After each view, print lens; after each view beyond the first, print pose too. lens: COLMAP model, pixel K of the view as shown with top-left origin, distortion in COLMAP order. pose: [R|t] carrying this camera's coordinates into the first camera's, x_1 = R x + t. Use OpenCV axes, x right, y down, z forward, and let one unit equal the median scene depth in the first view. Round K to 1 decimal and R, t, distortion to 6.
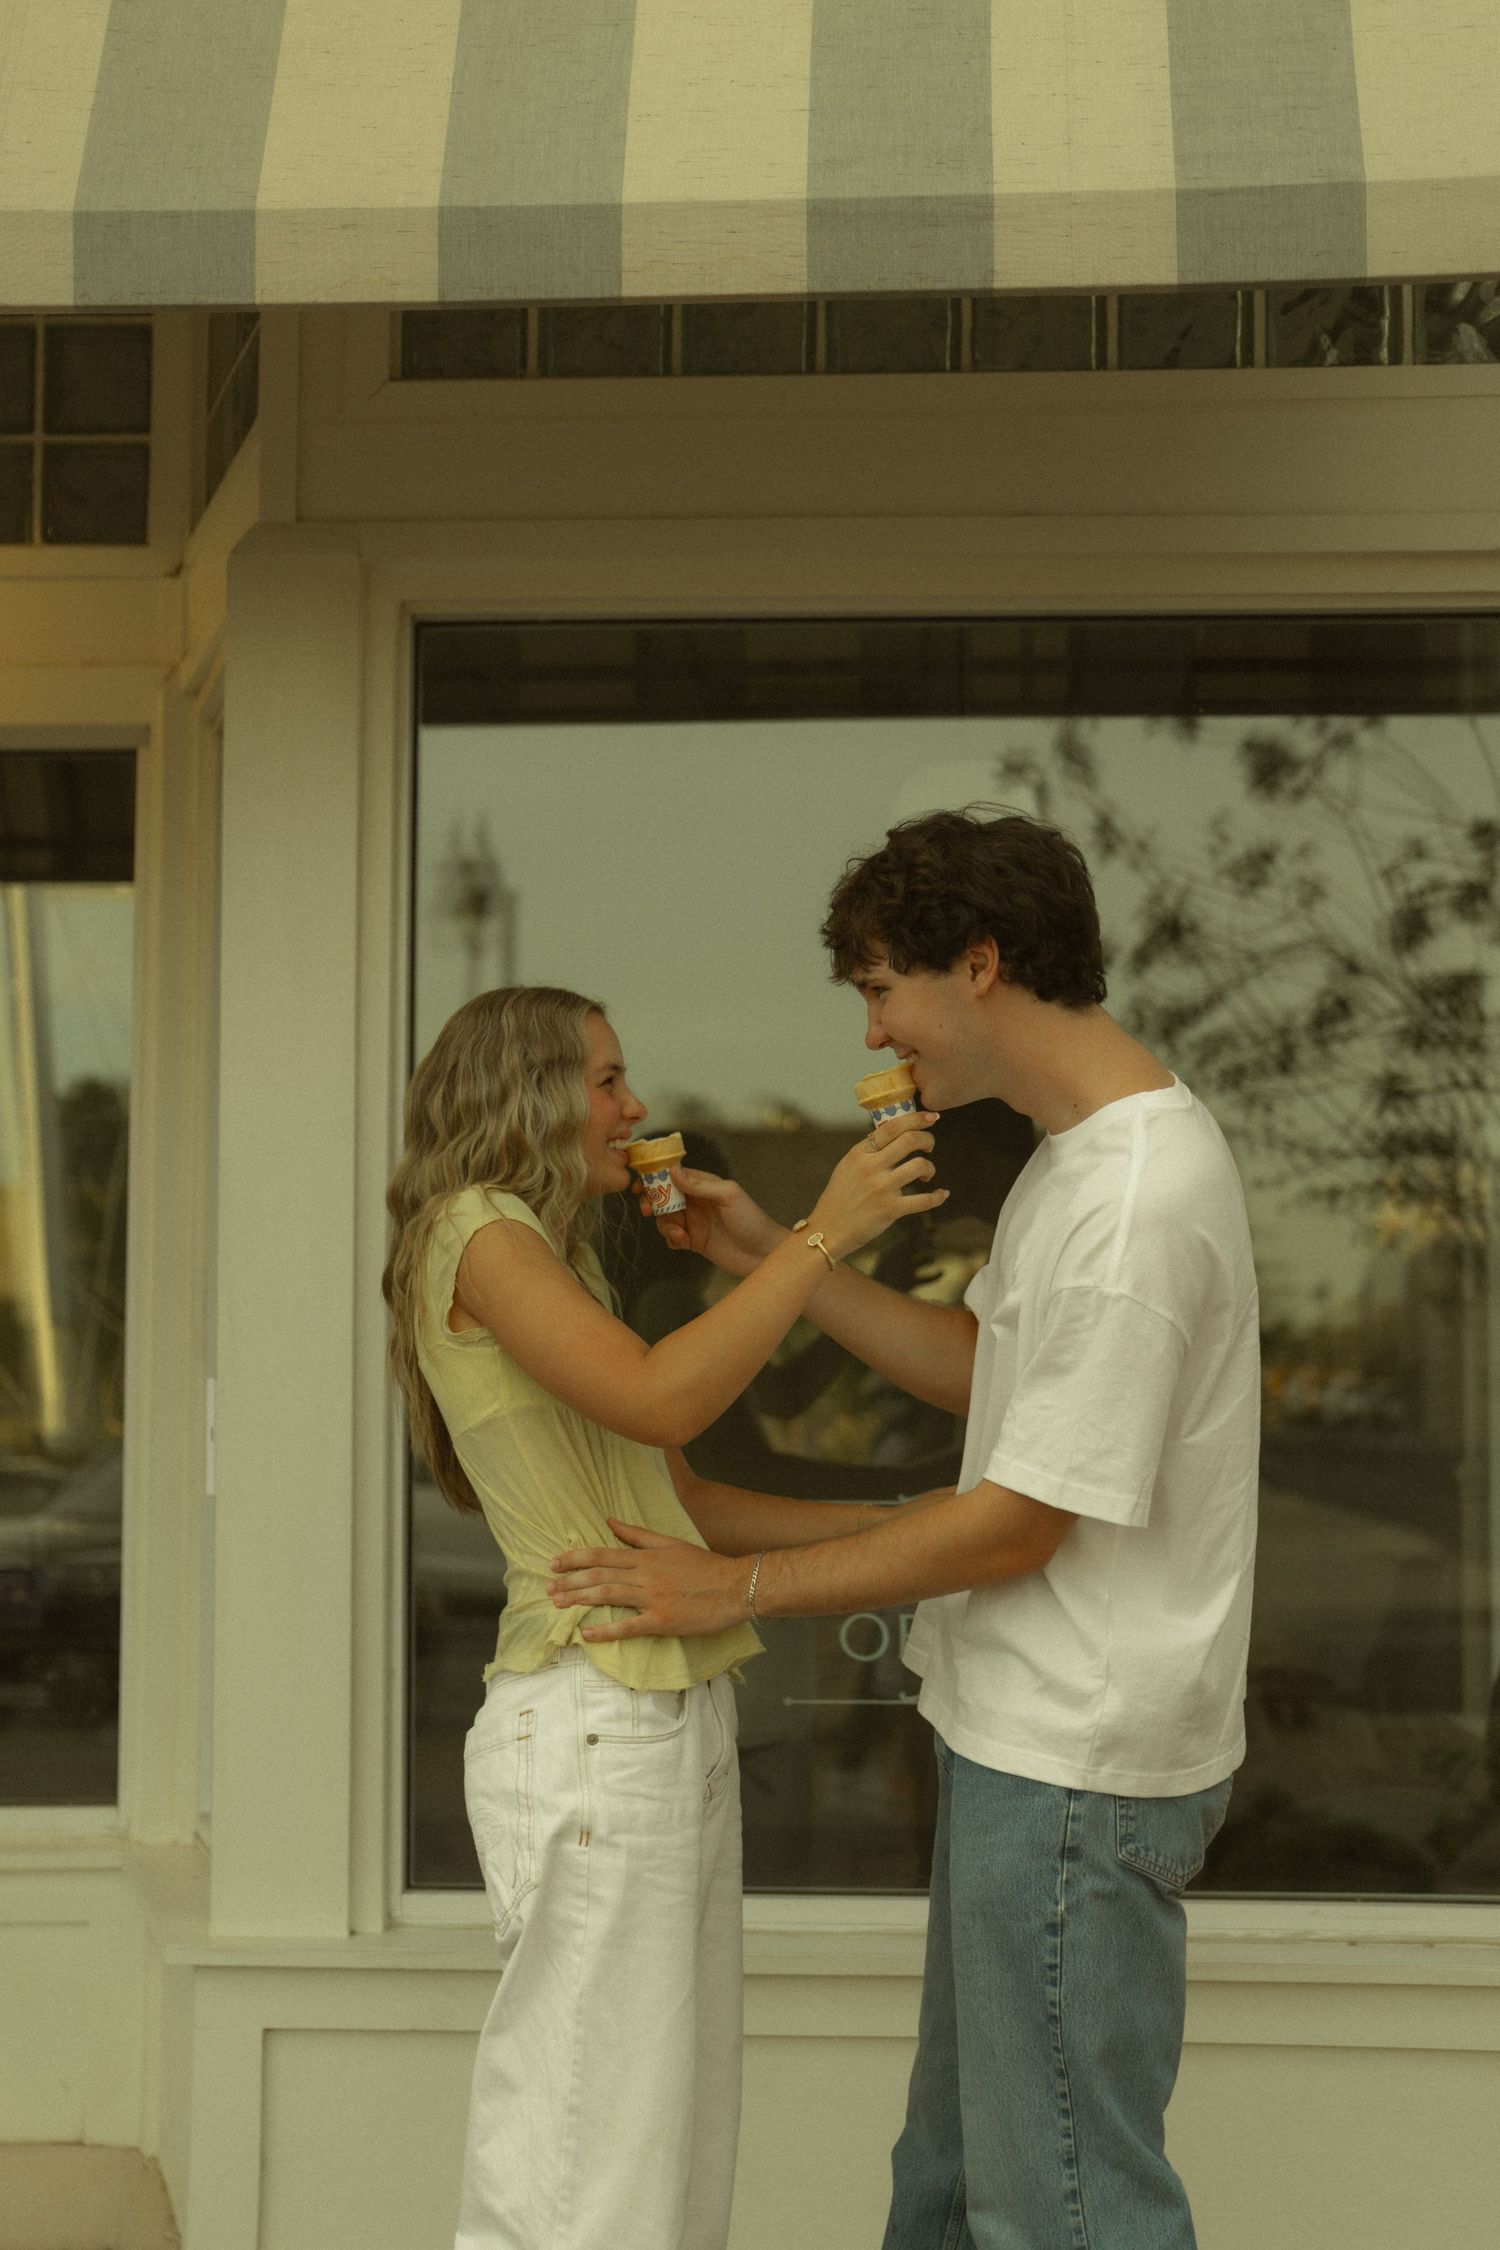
lens RADIAL K [[3429.3, 0, 749.7], [0, 3429.3, 1129.3], [0, 0, 1]] dist [0.026191, 0.000000]
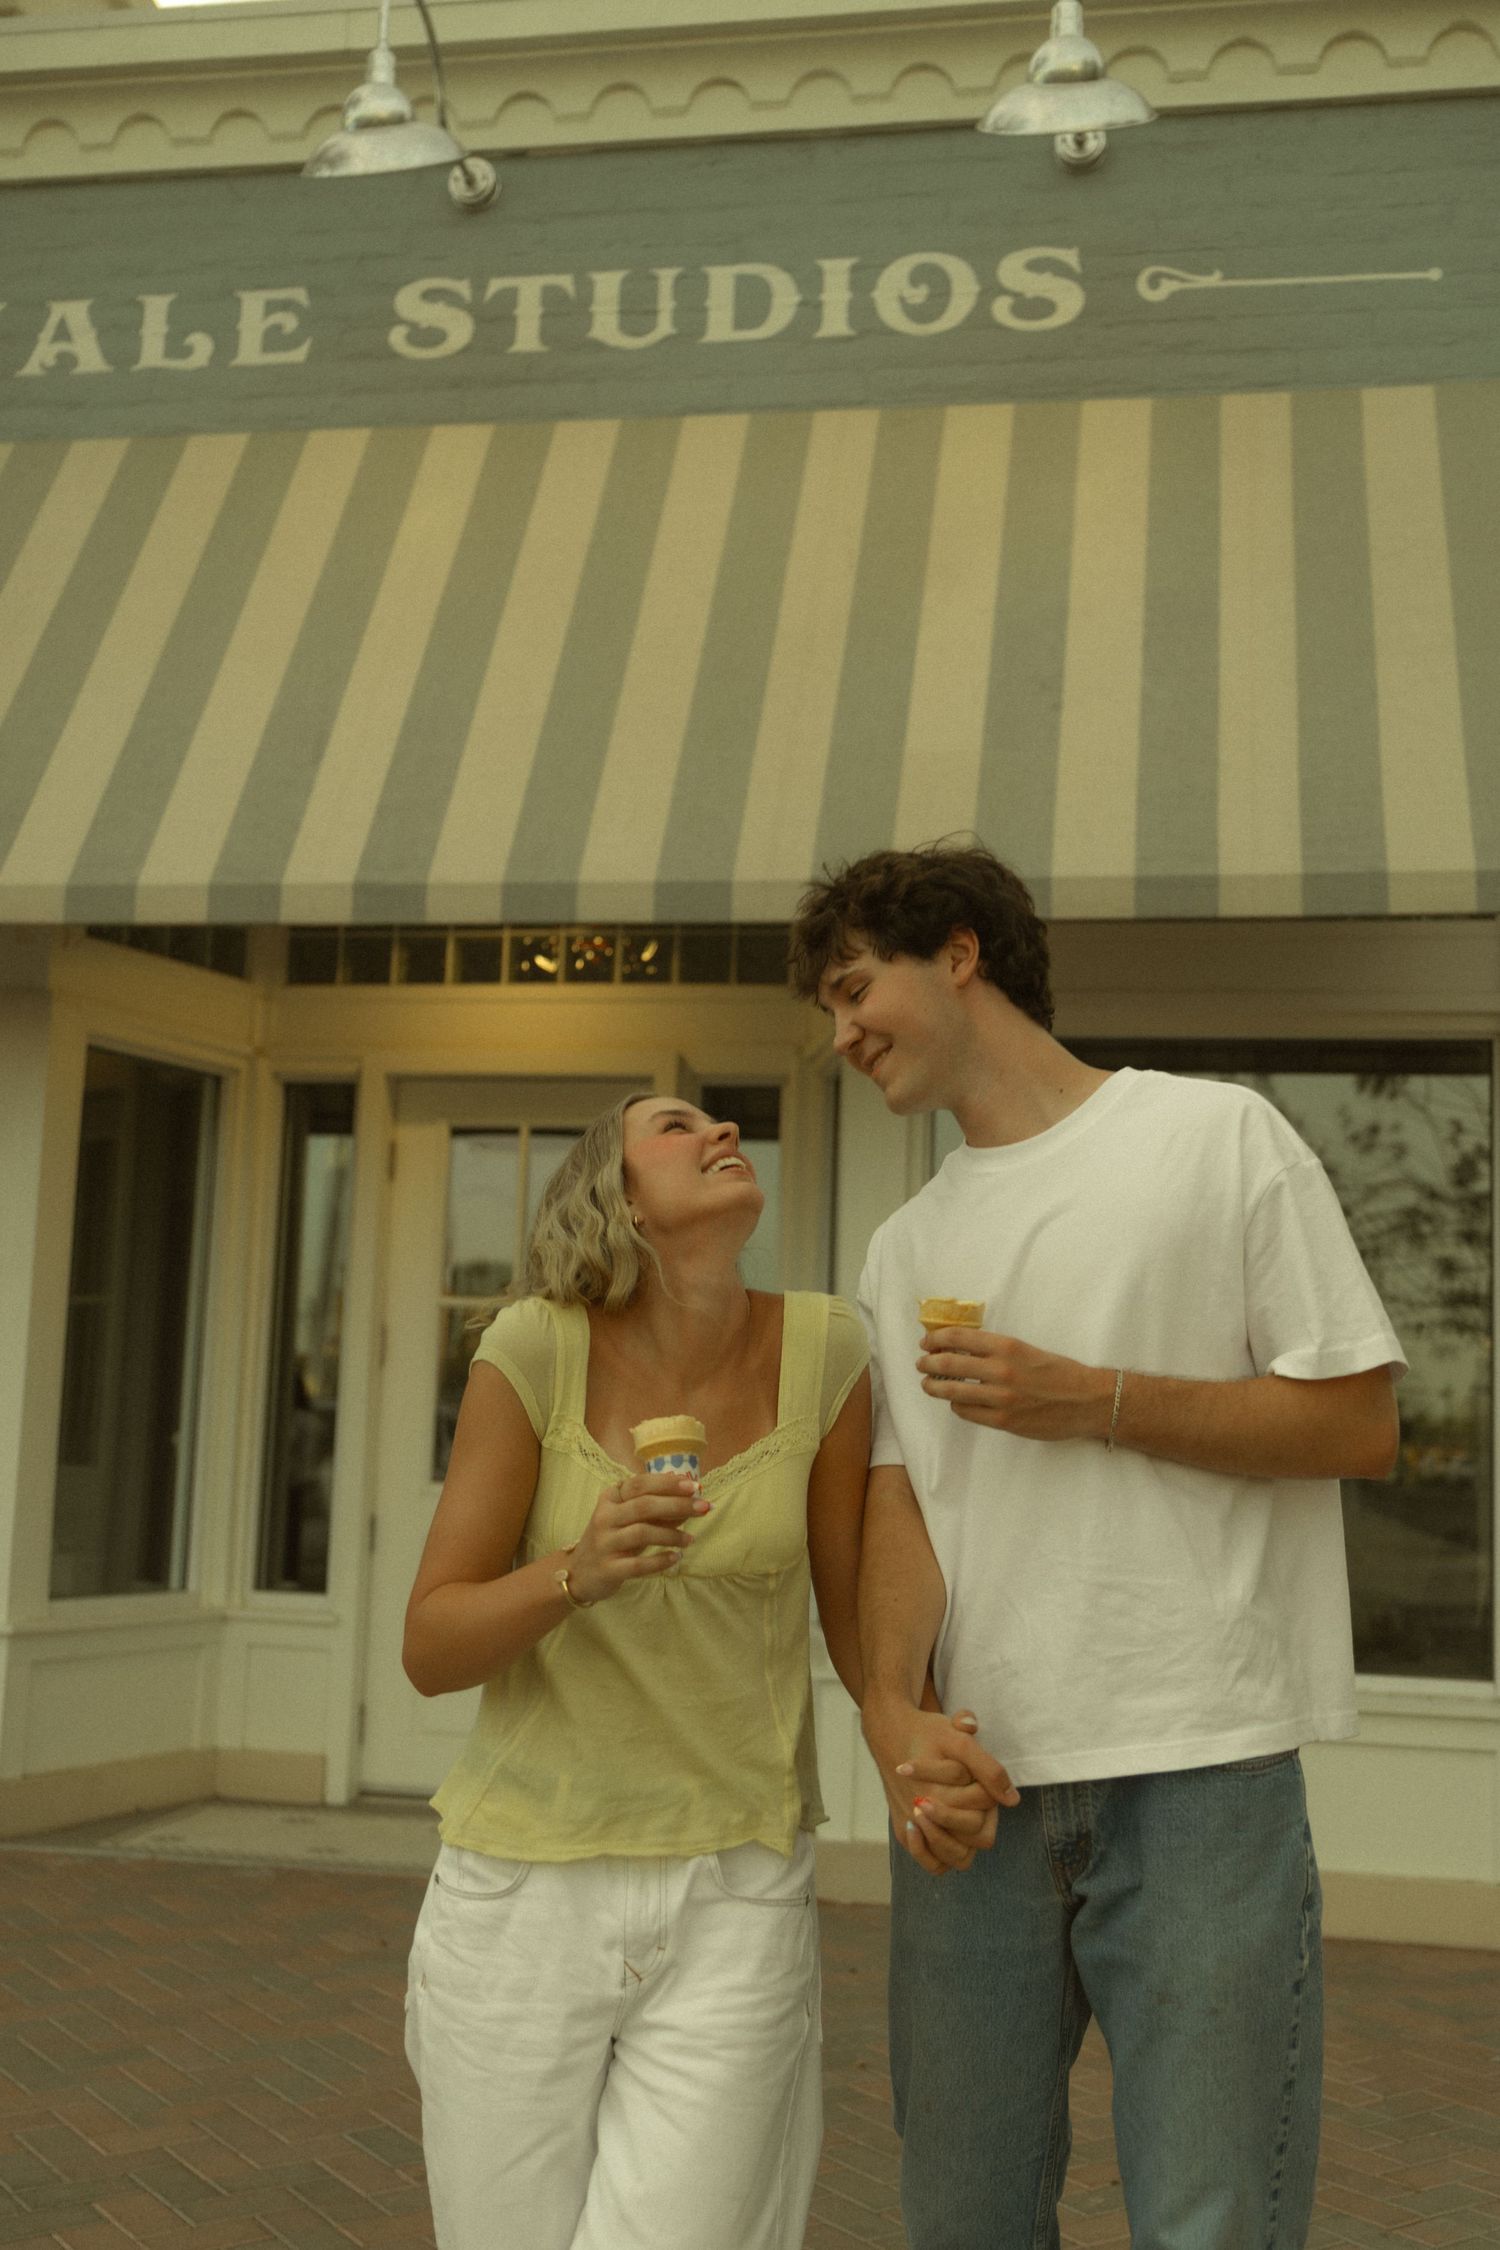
lens RADIAL K [[2356.7, 0, 754.9], [0, 2356.7, 1107.2], [0, 0, 1]] dist [0.045684, 0.000000]
pose [[0.992272, 0.015622, -0.123093, -0.028016], [-0.023946, 0.997503, -0.066441, -0.008042], [0.121747, 0.068876, 0.990169, -0.418782]]
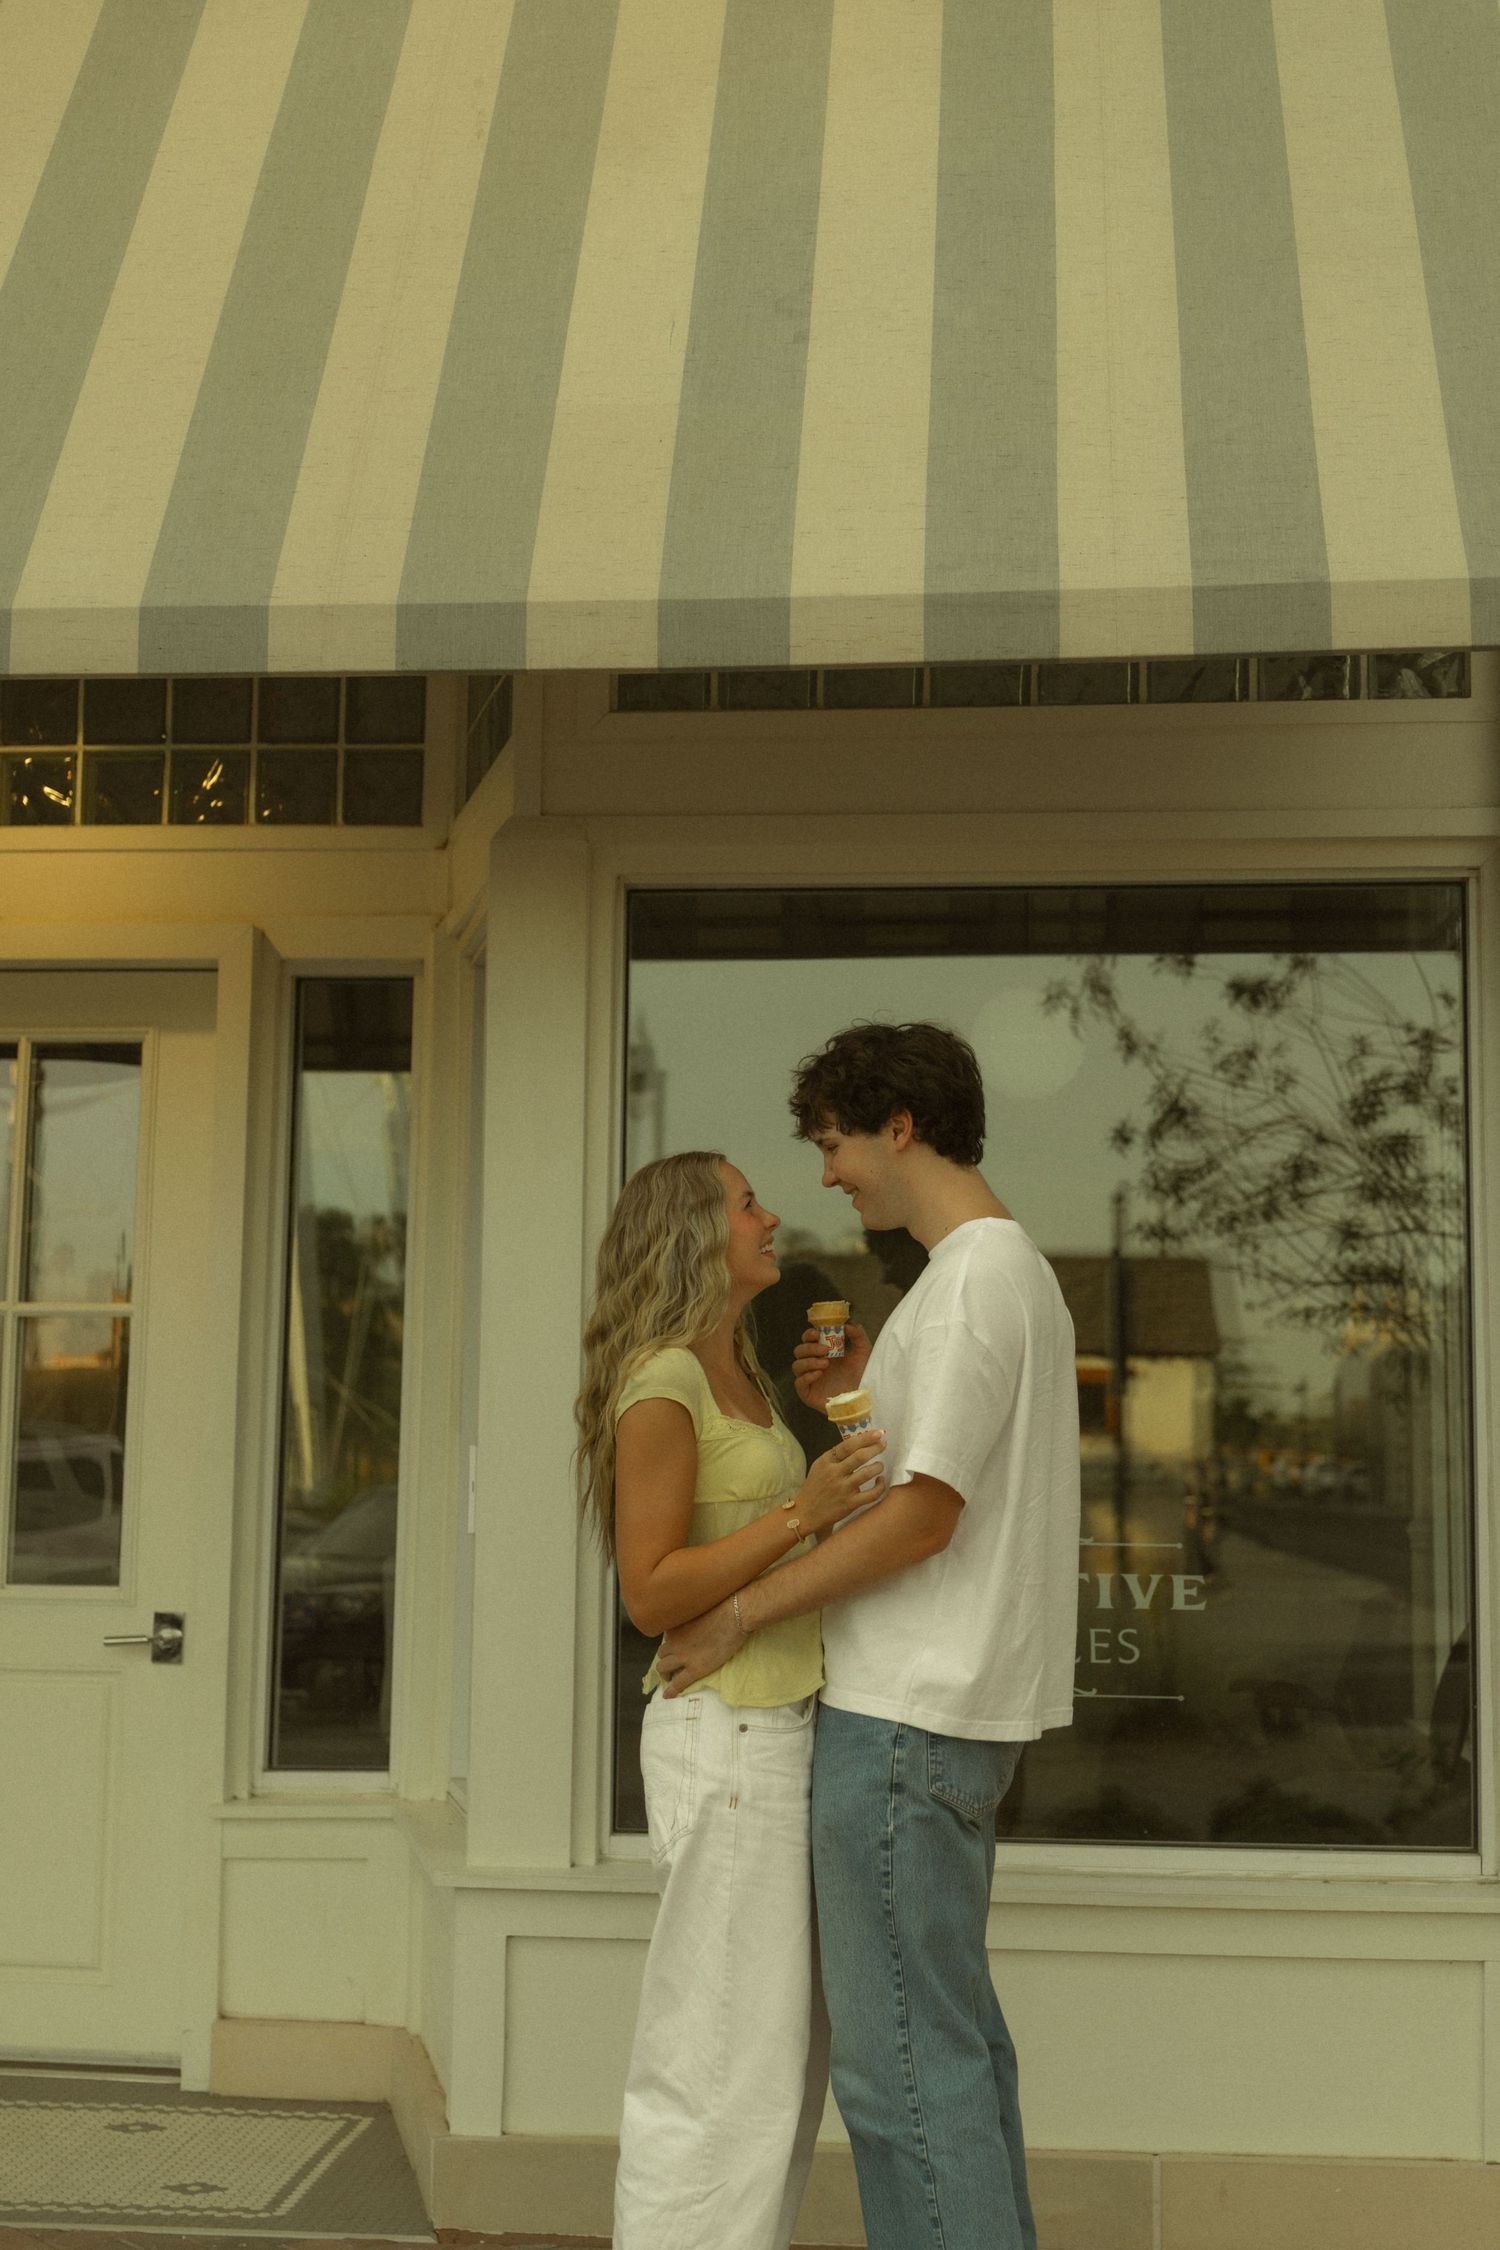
lens RADIAL K [[2717.7, 0, 759.4], [0, 2717.7, 1137.5], [0, 0, 1]] dist [0.093660, 0.000000]
pose [[0.999547, 0.005346, -0.029623, -0.012080], [-0.006639, 0.999023, -0.043703, -0.002416], [0.029360, 0.043879, 0.998605, -0.069638]]
